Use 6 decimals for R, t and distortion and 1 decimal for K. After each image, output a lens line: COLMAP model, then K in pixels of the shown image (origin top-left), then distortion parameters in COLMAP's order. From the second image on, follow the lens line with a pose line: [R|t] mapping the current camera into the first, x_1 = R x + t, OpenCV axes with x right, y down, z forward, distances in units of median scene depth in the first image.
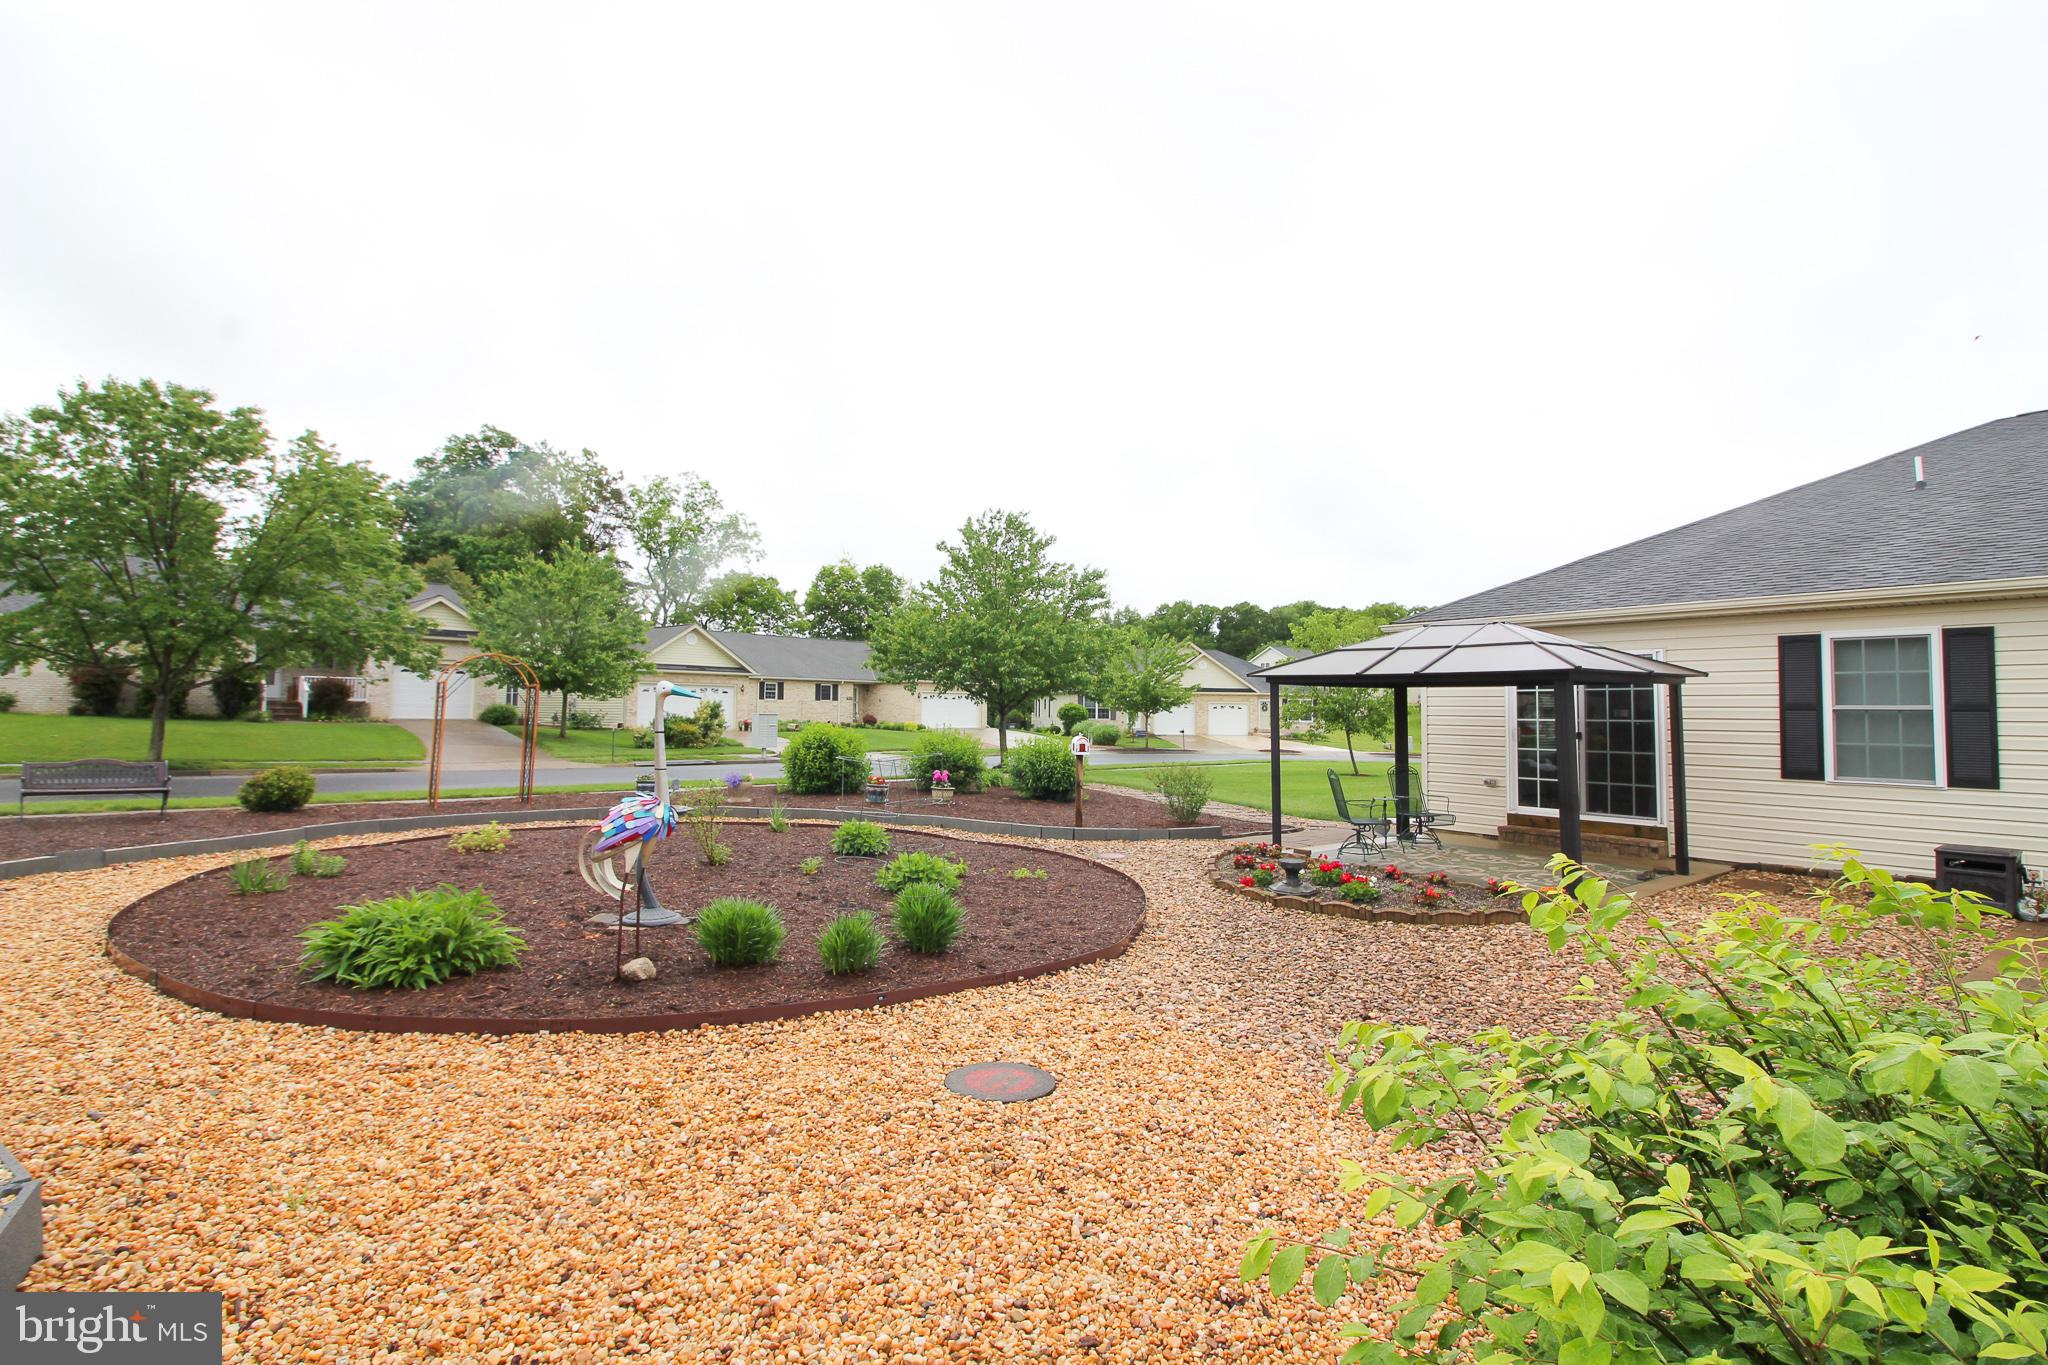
lens RADIAL K [[943.5, 0, 1042.9], [0, 943.5, 673.2], [0, 0, 1]] dist [-0.002650, -0.010757]
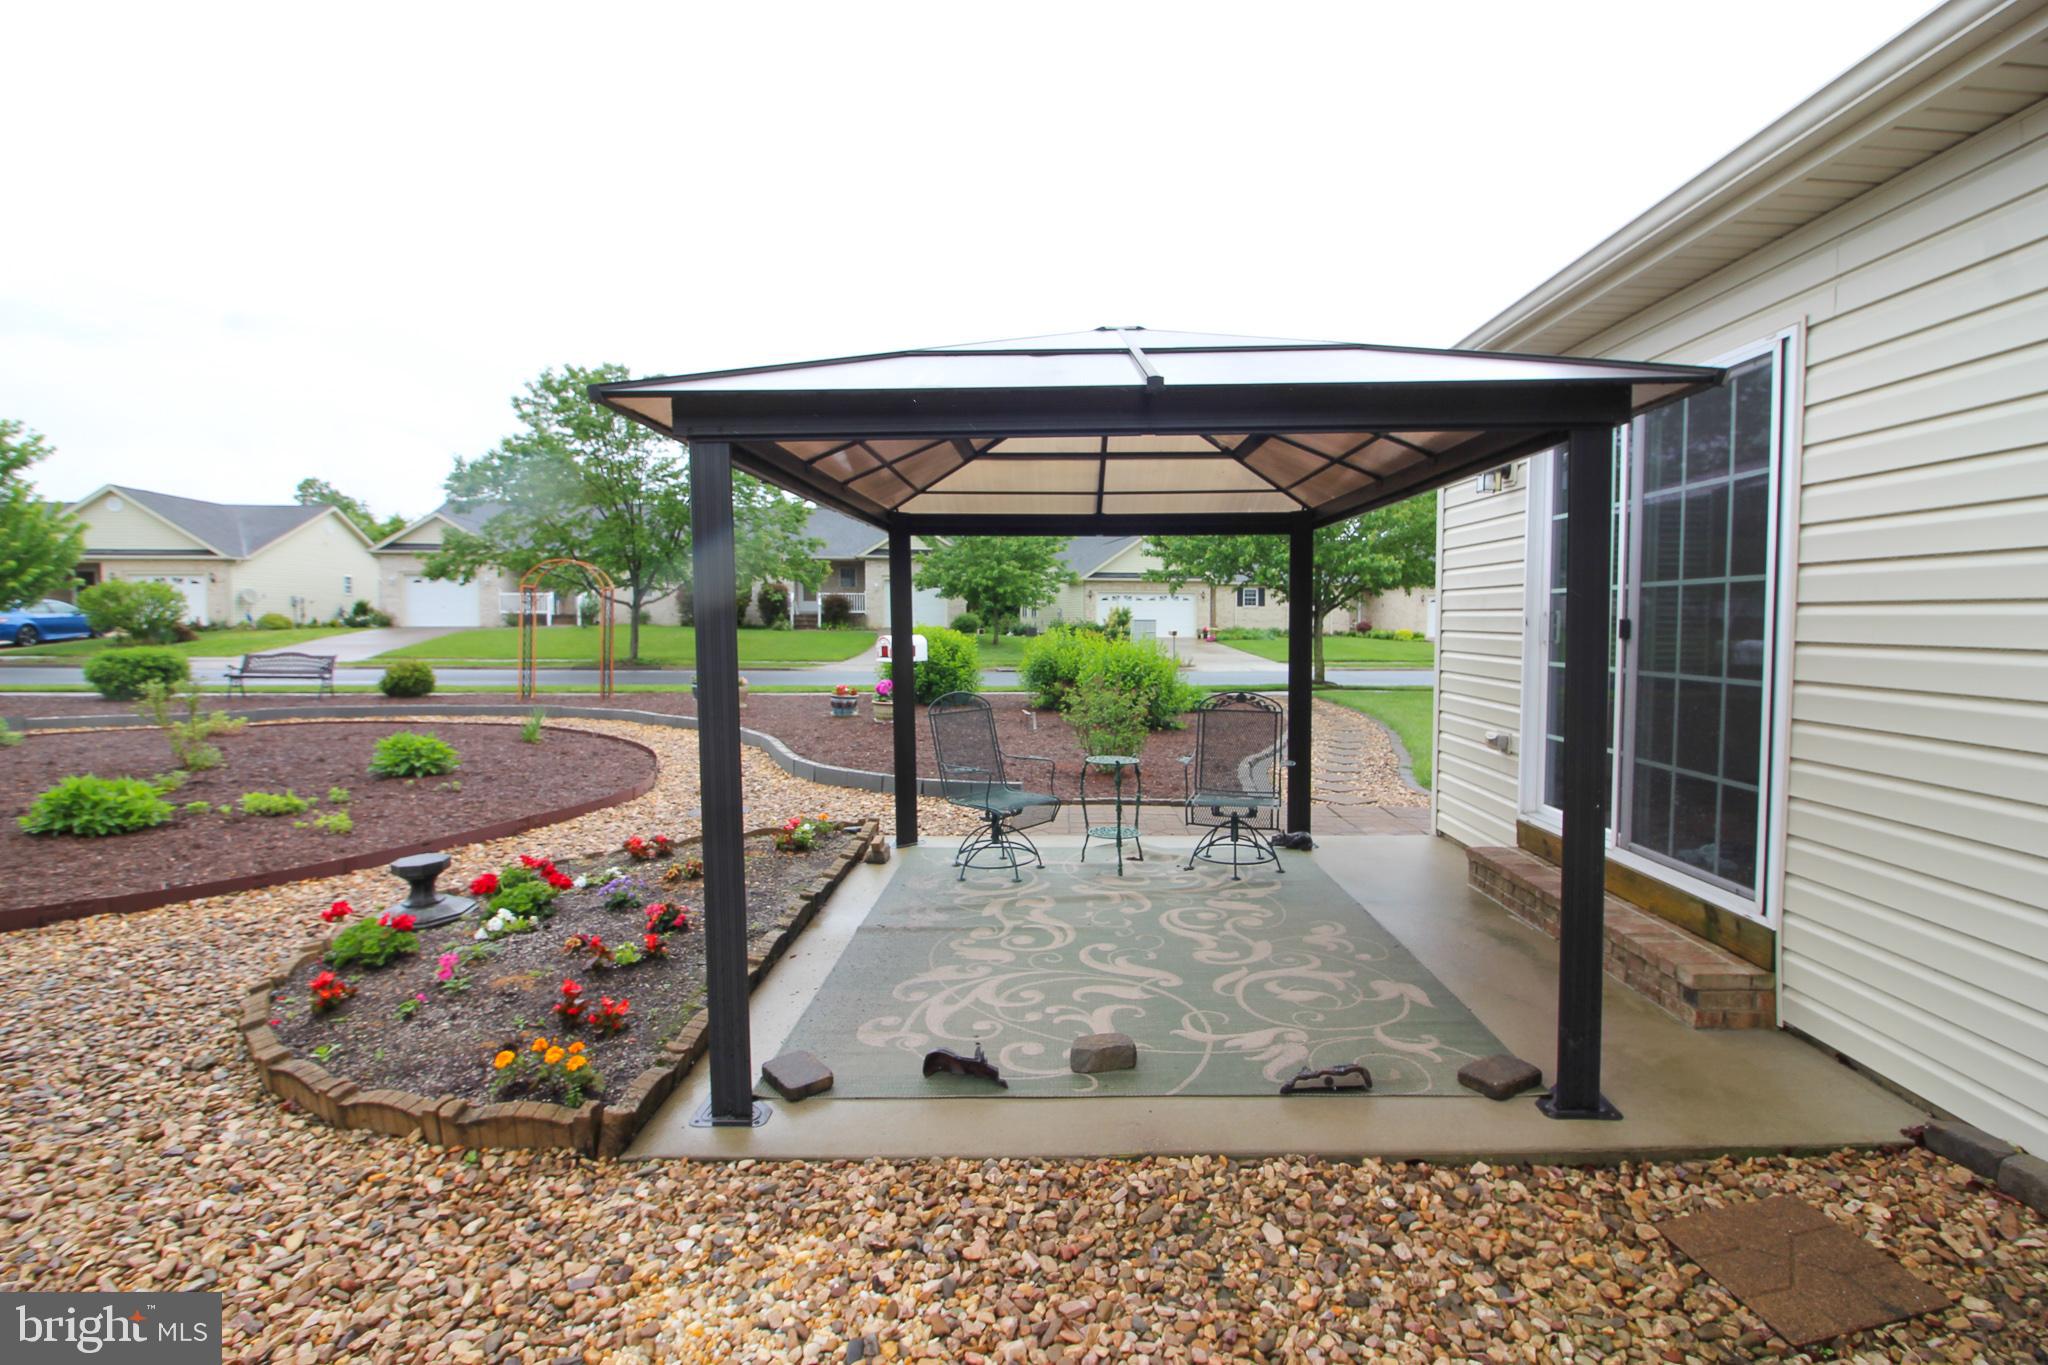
lens RADIAL K [[943.5, 0, 1049.6], [0, 943.5, 678.9], [0, 0, 1]] dist [-0.002650, -0.010757]
pose [[0.787700, 0.027797, -0.615432, 0.214900], [0.033357, 0.995592, 0.087662, 0.016354], [0.615156, -0.089580, 0.783300, 0.204703]]
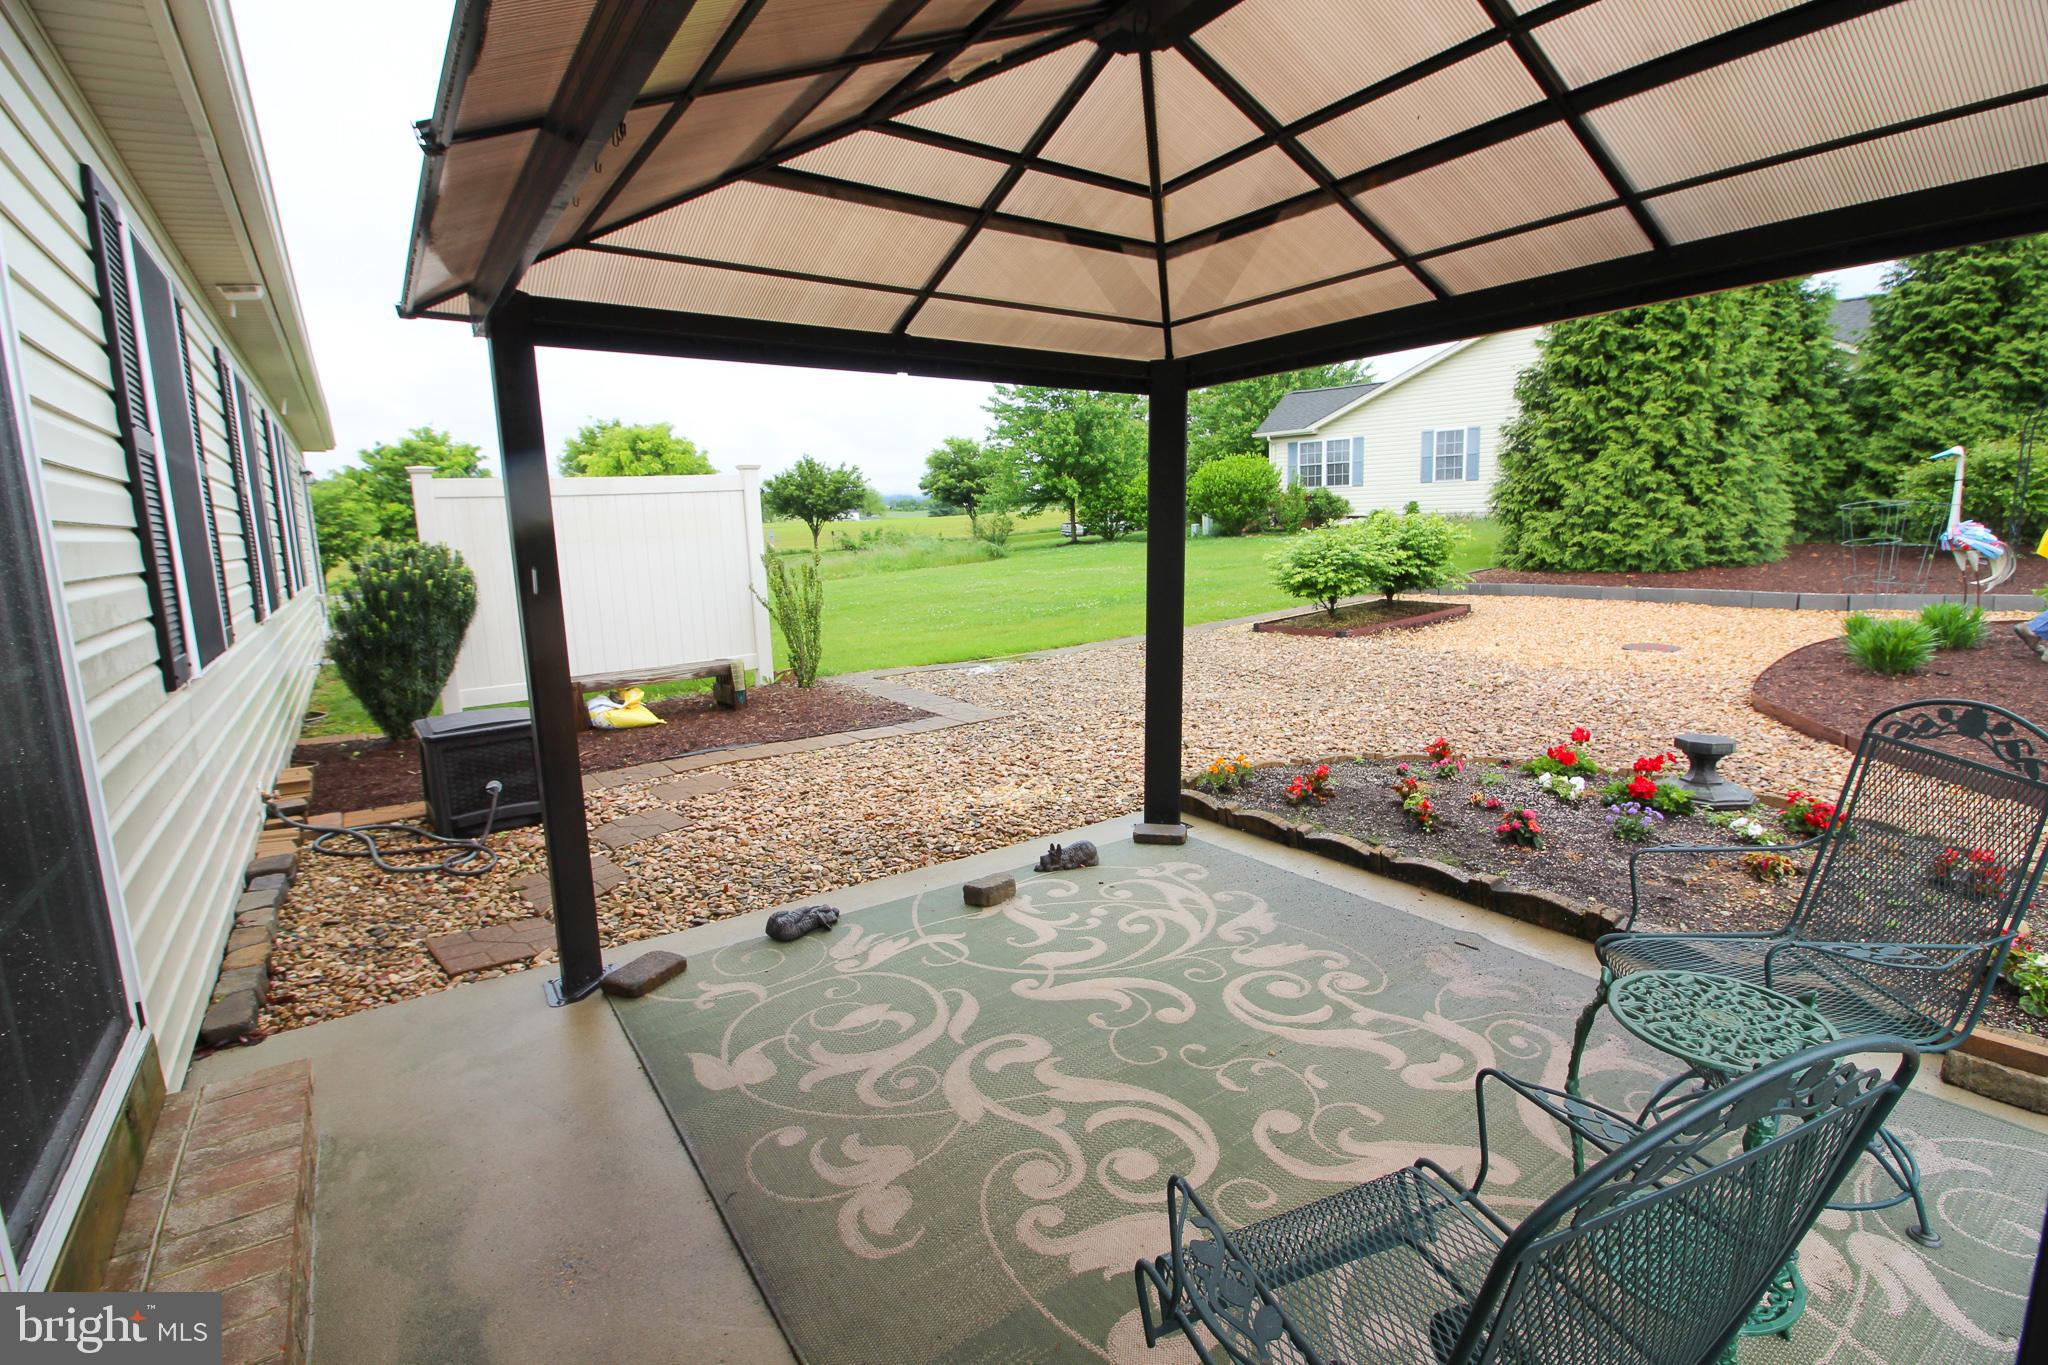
lens RADIAL K [[943.5, 0, 1046.5], [0, 943.5, 664.6], [0, 0, 1]] dist [-0.002650, -0.010757]
pose [[-0.999124, 0.018351, 0.037597, 0.152532], [0.022425, 0.993572, 0.110959, 0.023305], [-0.035319, 0.111705, -0.993114, 0.381140]]
